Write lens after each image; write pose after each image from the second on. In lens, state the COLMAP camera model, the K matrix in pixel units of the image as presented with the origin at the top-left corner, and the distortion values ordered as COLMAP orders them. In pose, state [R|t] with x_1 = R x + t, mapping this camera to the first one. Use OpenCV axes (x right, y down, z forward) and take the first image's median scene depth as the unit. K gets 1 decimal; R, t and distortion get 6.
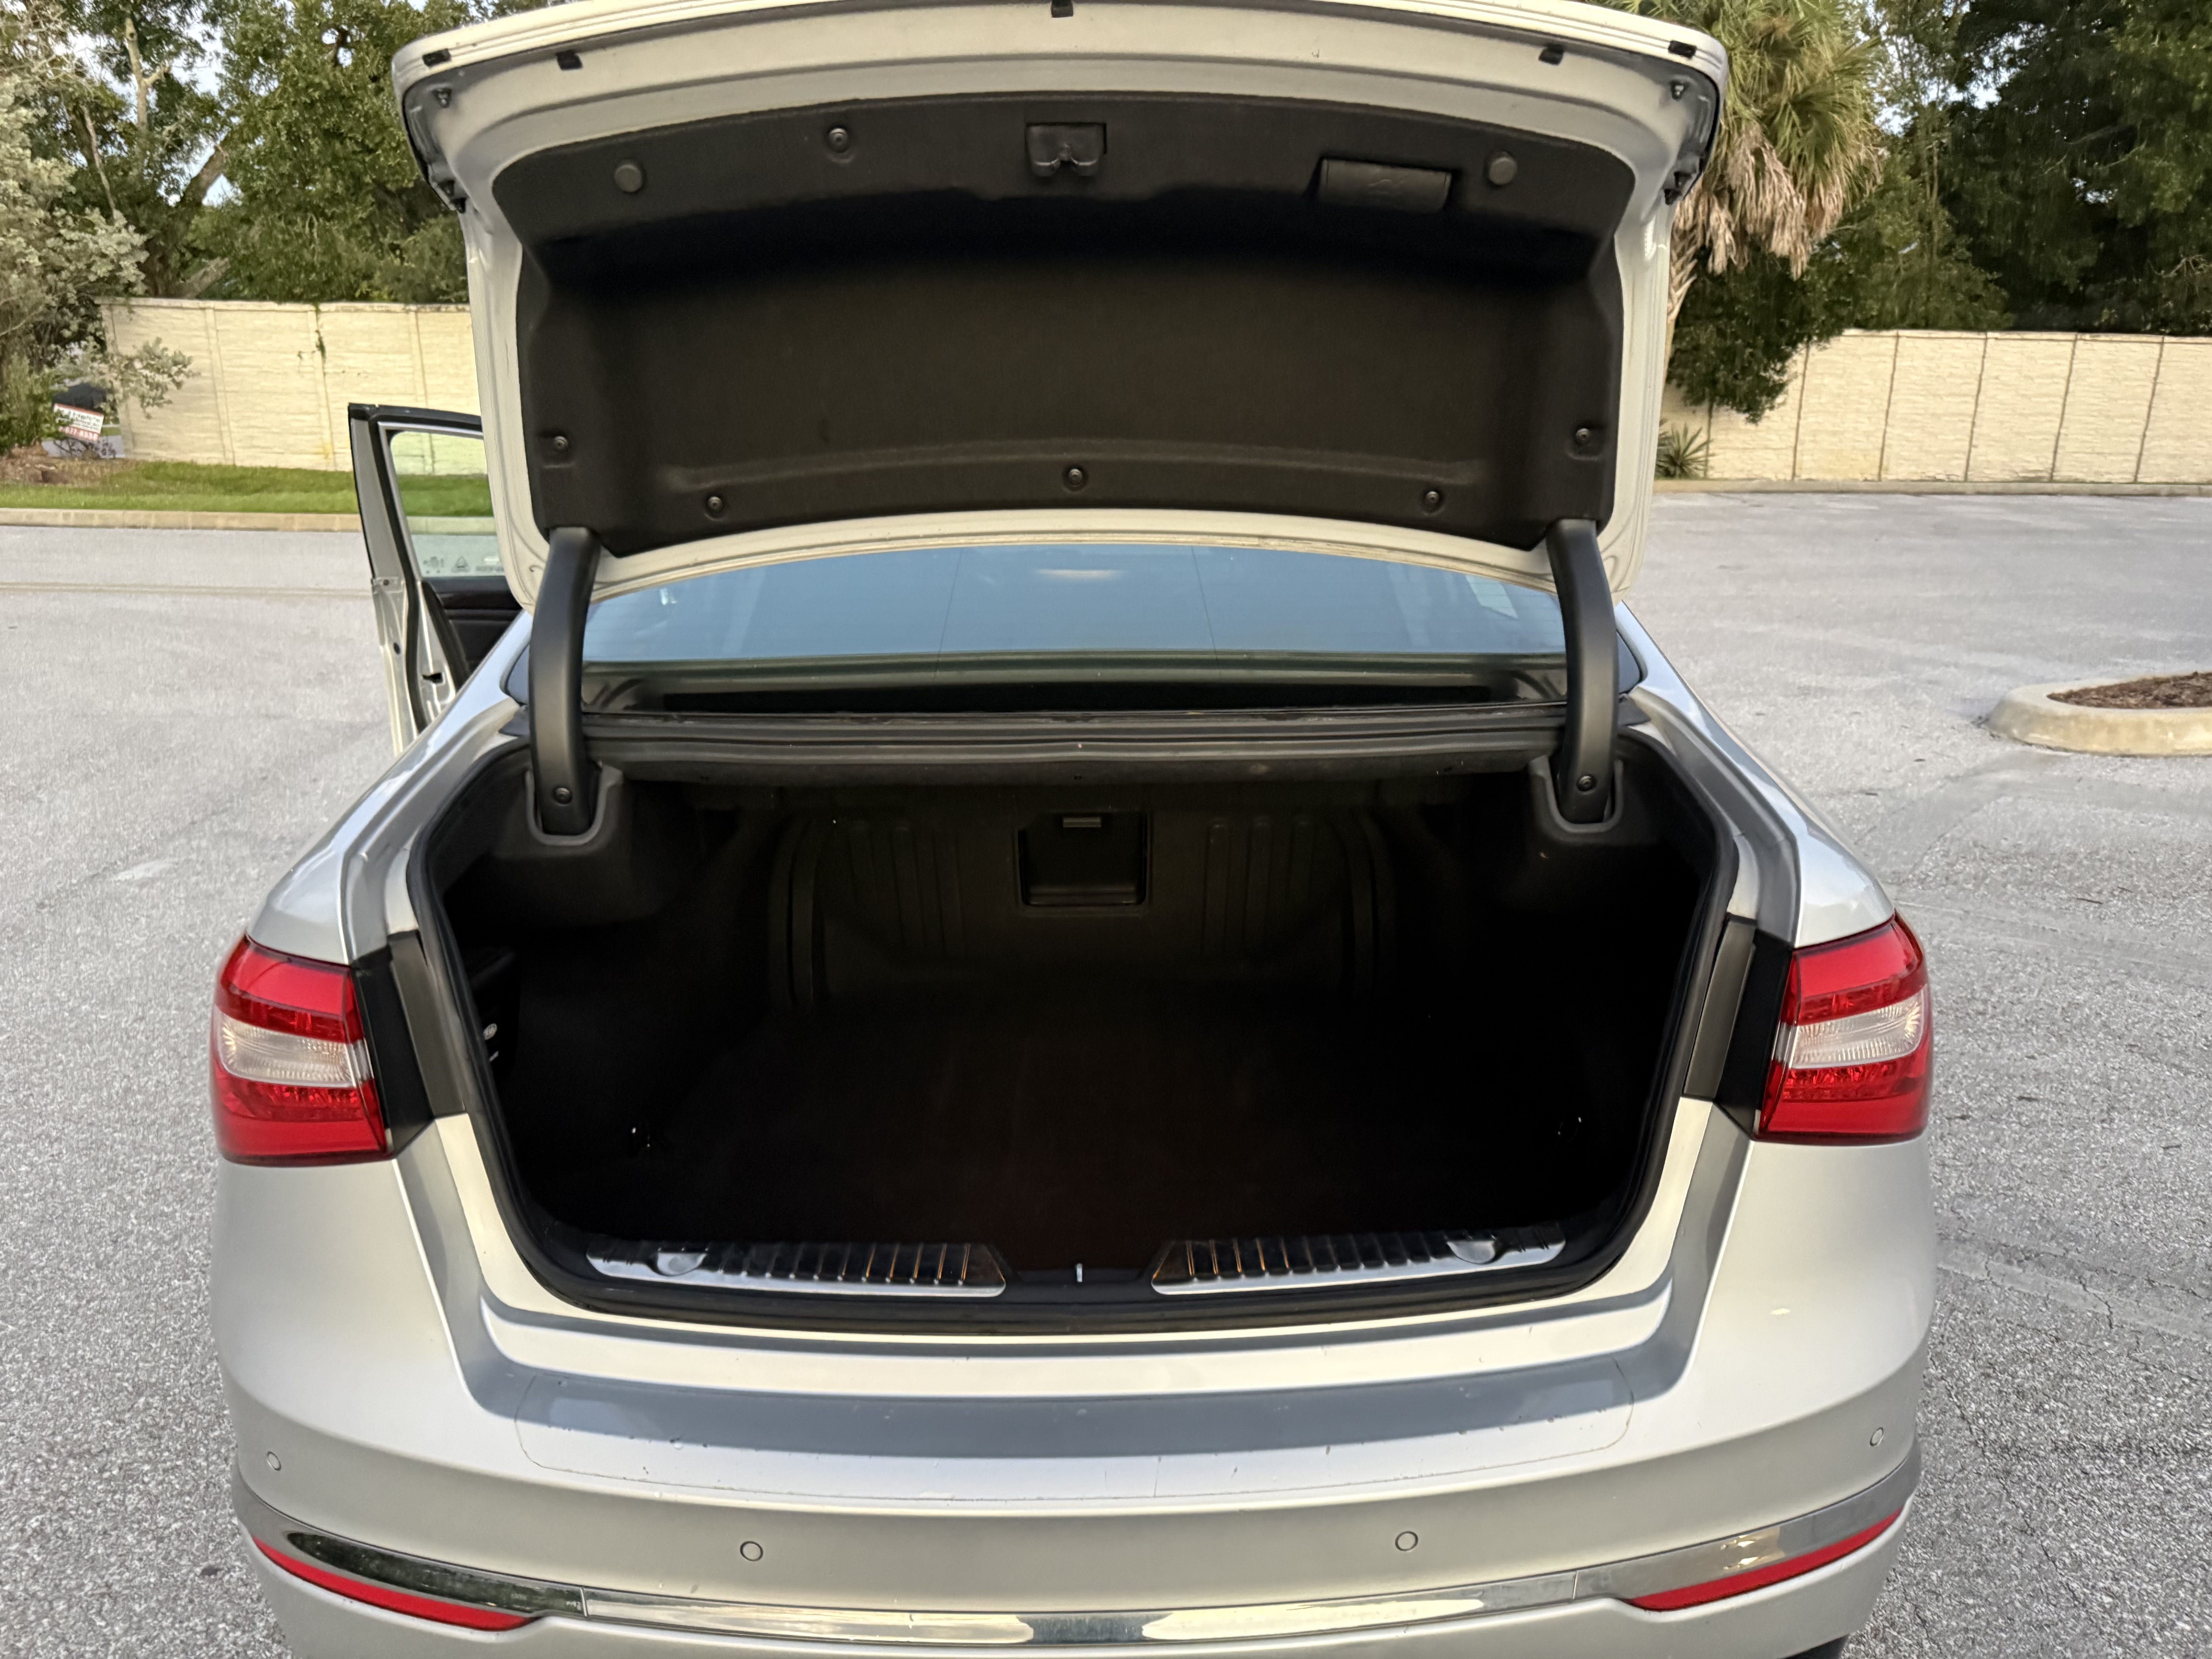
lens RADIAL K [[1603.6, 0, 1106.0], [0, 1603.6, 829.5], [0, 0, 1]] dist [0.005238, -0.007713]
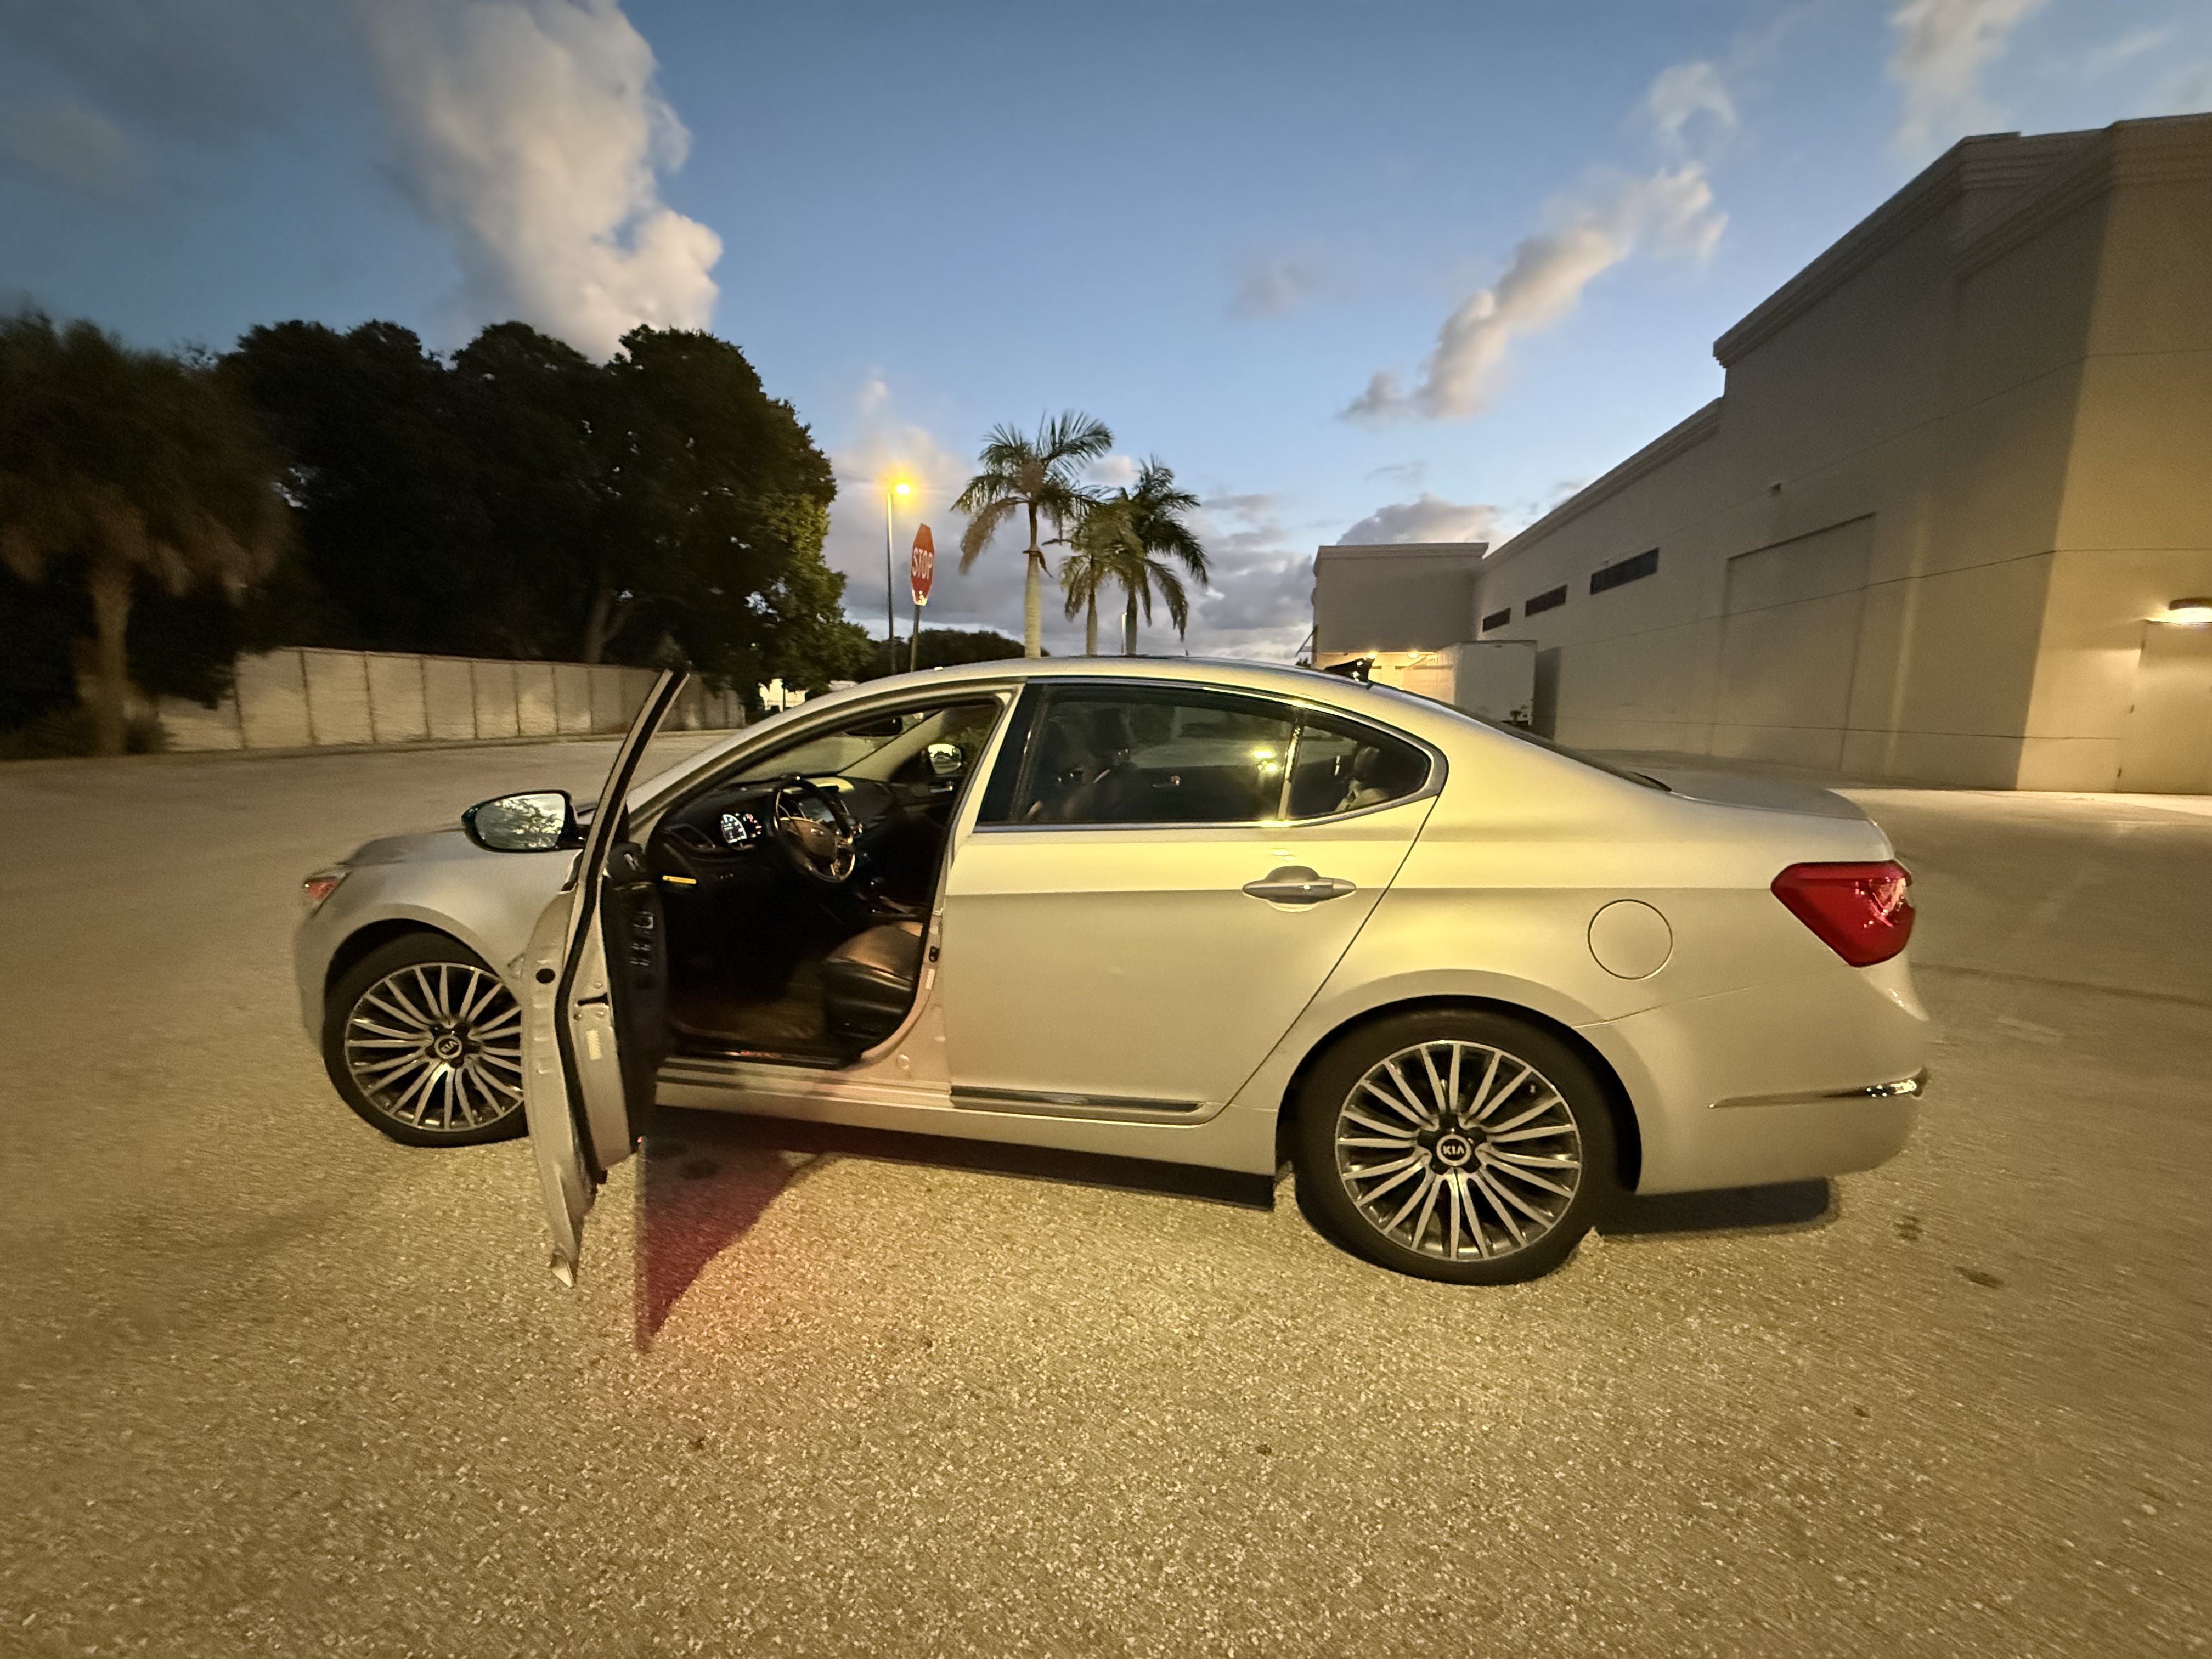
lens RADIAL K [[882.8, 0, 1109.8], [0, 882.8, 838.4], [0, 0, 1]] dist [-0.002441, 0.000217]
pose [[0.249263, -0.159808, 0.955159, -0.142227], [0.255781, 0.962132, 0.094225, -0.029215], [-0.934047, 0.220825, 0.280700, 0.124563]]
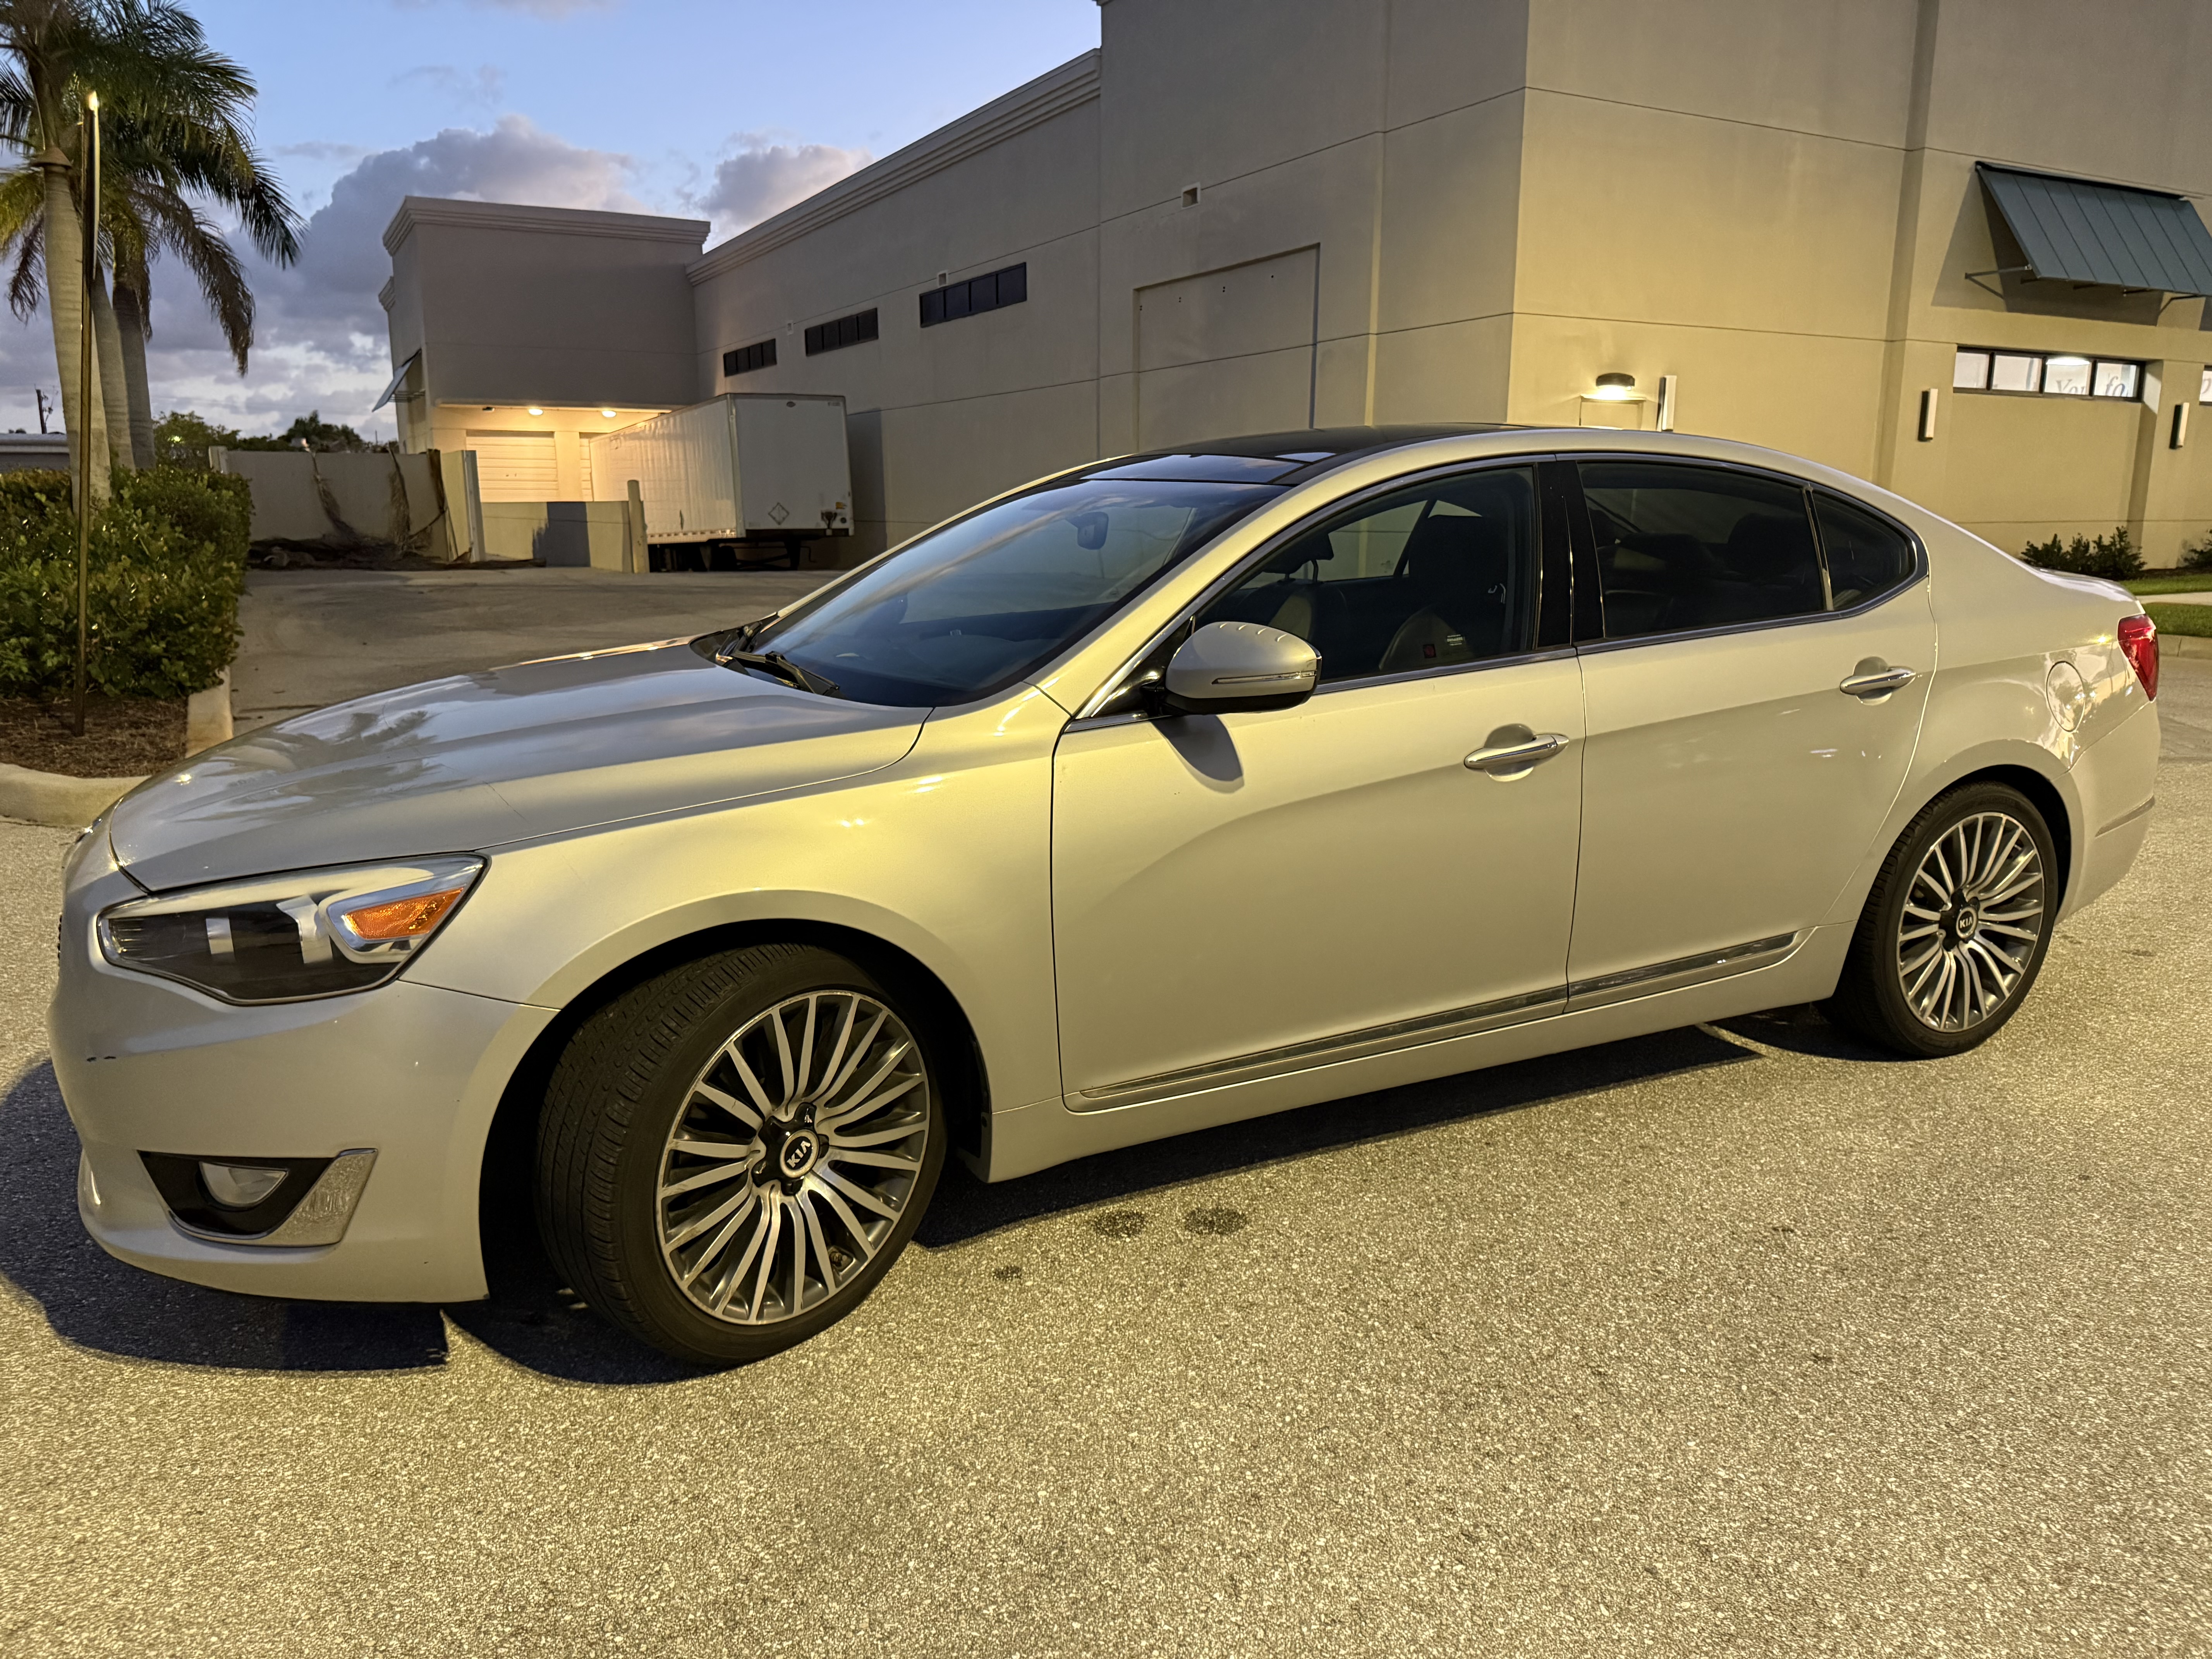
lens RADIAL K [[1560.8, 0, 1096.3], [0, 1560.8, 889.4], [0, 0, 1]] dist [-0.002261, -0.008330]
pose [[-0.423213, -0.229156, 0.876572, -0.157821], [0.240729, 0.904271, 0.352623, -0.067643], [-0.873464, 0.360251, -0.327535, 0.270531]]
